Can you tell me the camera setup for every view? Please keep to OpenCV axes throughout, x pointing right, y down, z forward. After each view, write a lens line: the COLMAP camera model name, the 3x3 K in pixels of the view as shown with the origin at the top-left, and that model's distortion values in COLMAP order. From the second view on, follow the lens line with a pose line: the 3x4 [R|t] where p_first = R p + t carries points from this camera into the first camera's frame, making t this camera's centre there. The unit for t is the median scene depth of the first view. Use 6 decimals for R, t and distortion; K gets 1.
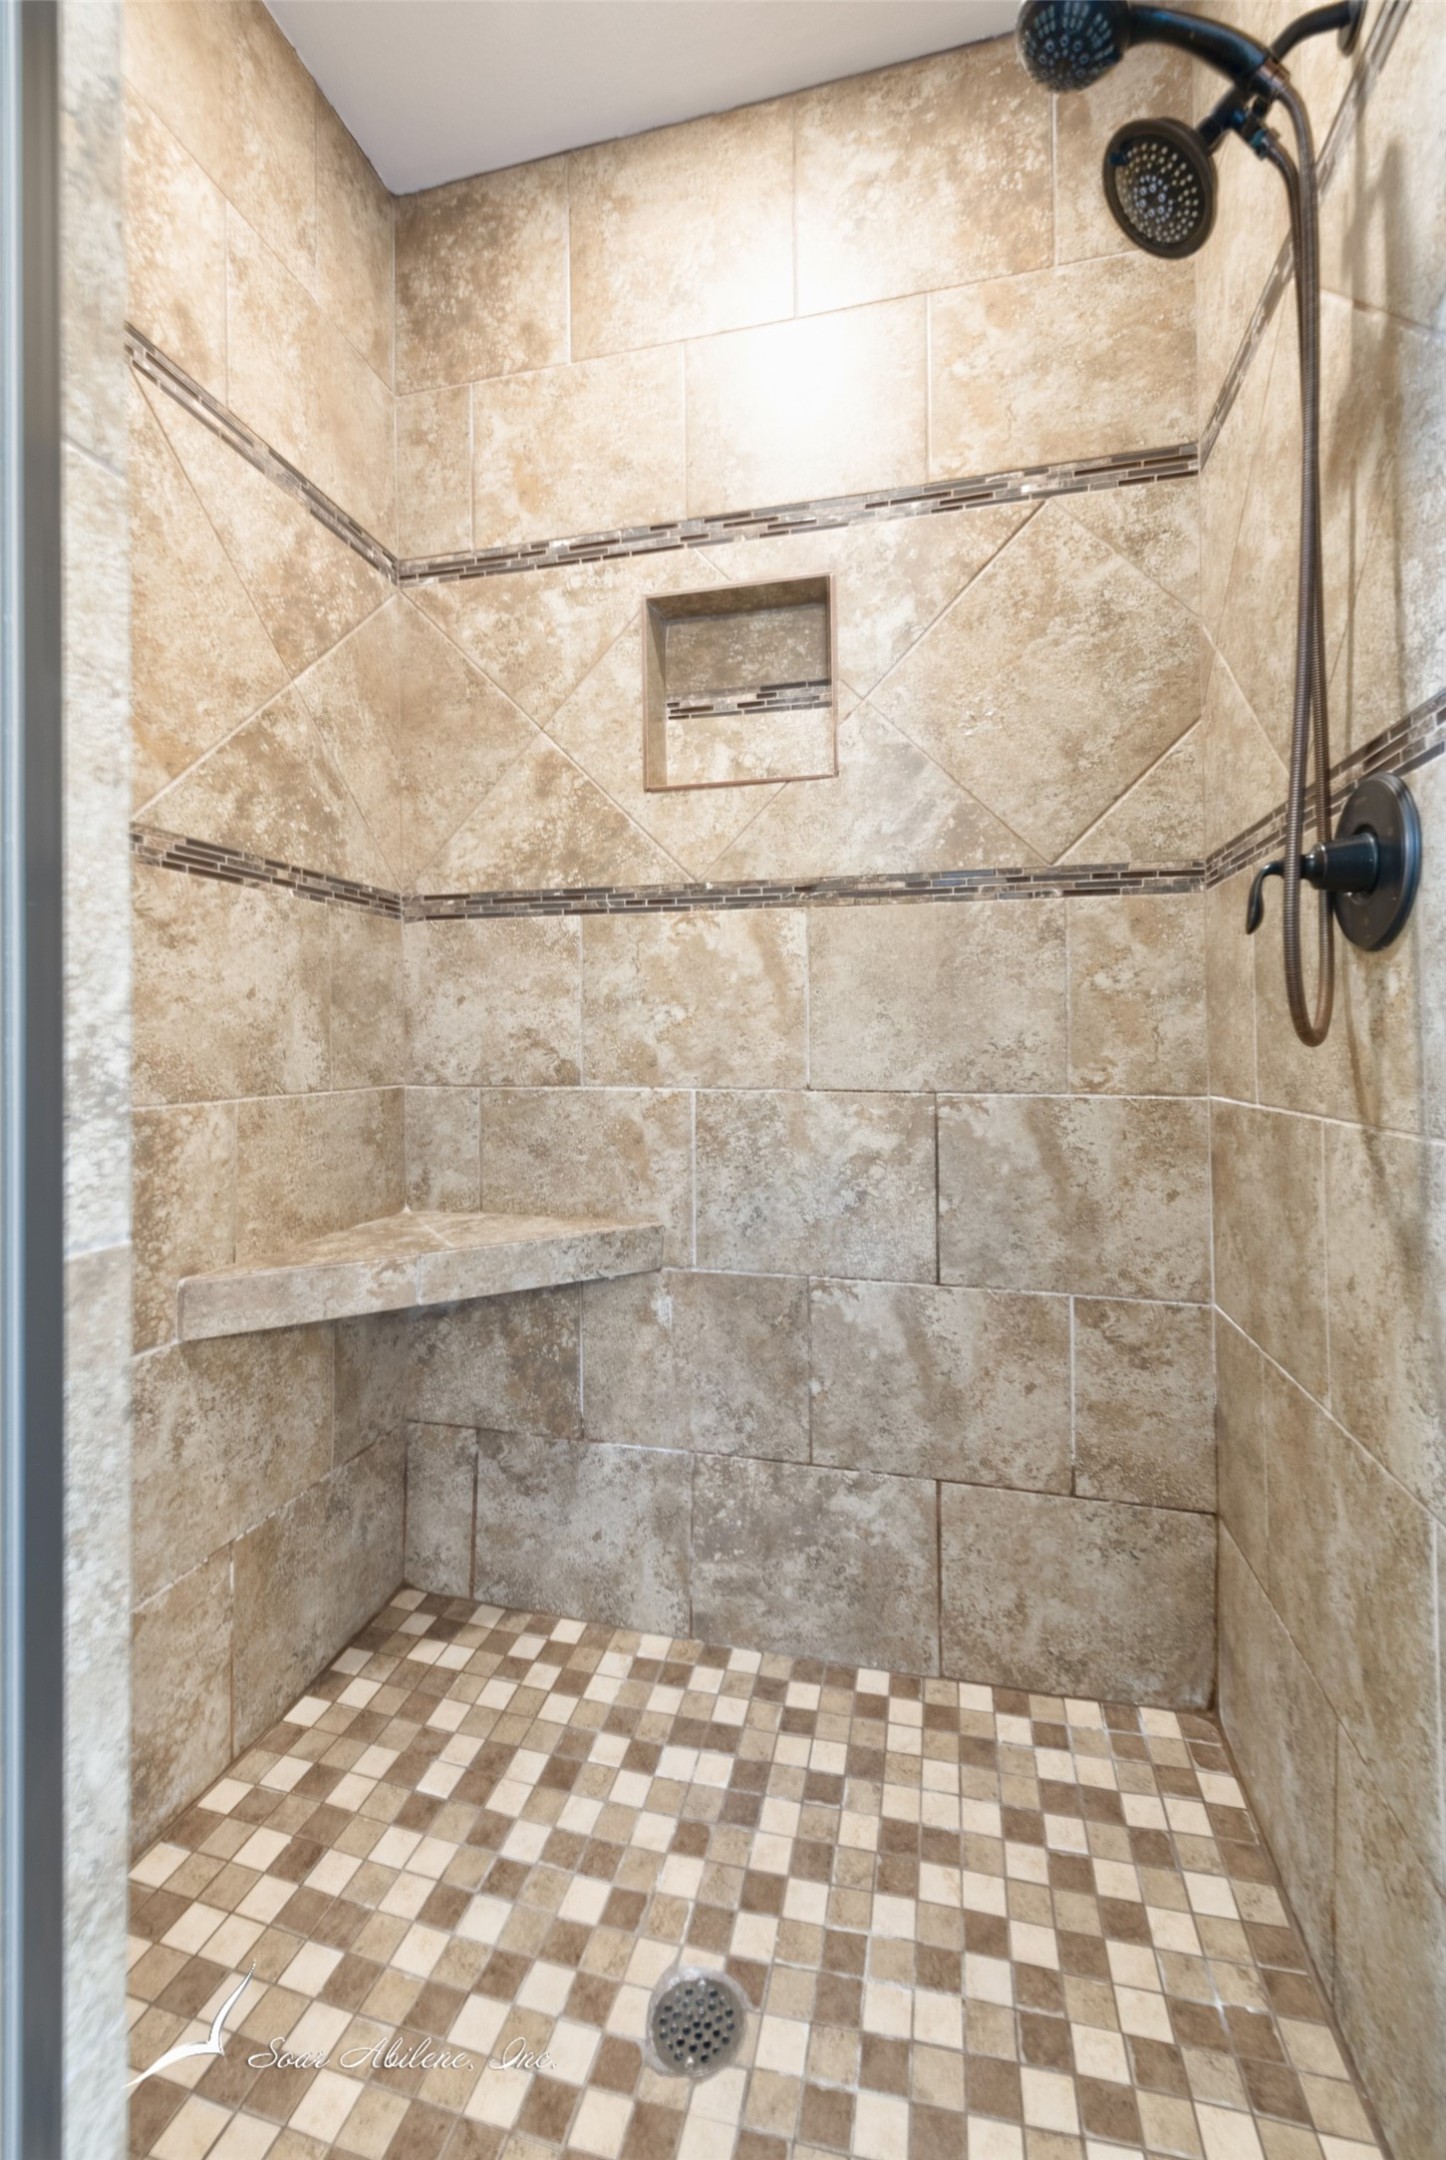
lens RADIAL K [[879.6, 0, 726.2], [0, 879.6, 1025.0], [0, 0, 1]] dist [0.010072, -0.000736]
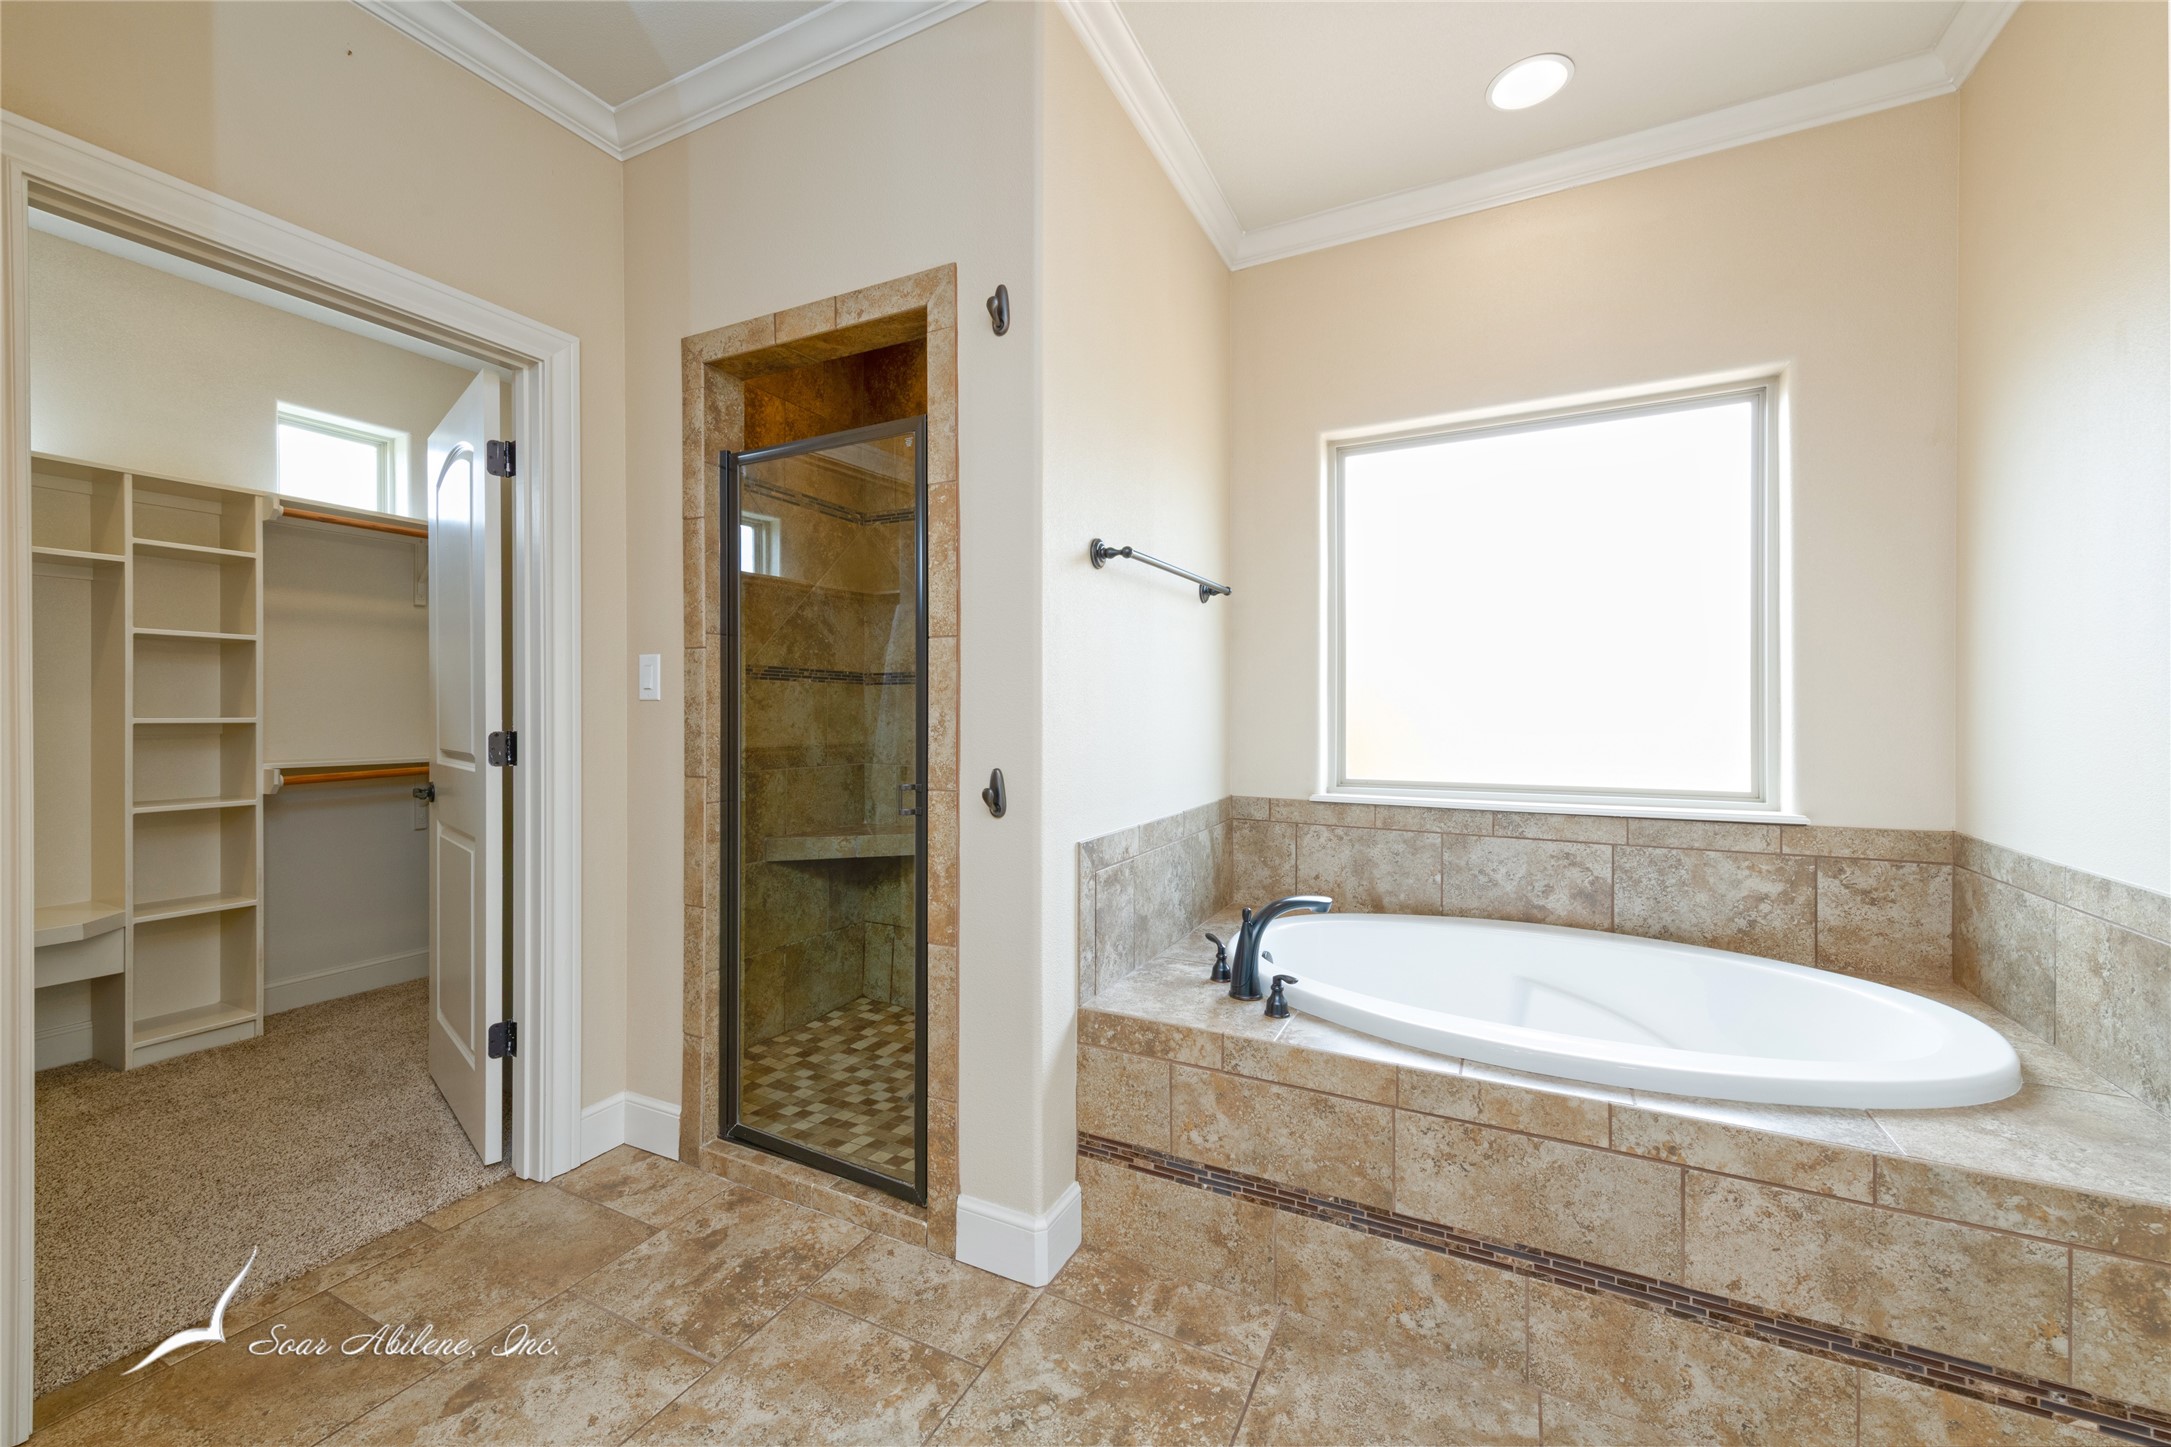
lens RADIAL K [[859.1, 0, 1089.1], [0, 859.1, 707.3], [0, 0, 1]] dist [0.011356, -0.000520]
pose [[0.974594, 0.007216, -0.223865, 0.745416], [-0.005766, 0.999958, 0.007132, -0.100413], [0.223907, -0.005660, 0.974594, -1.068335]]
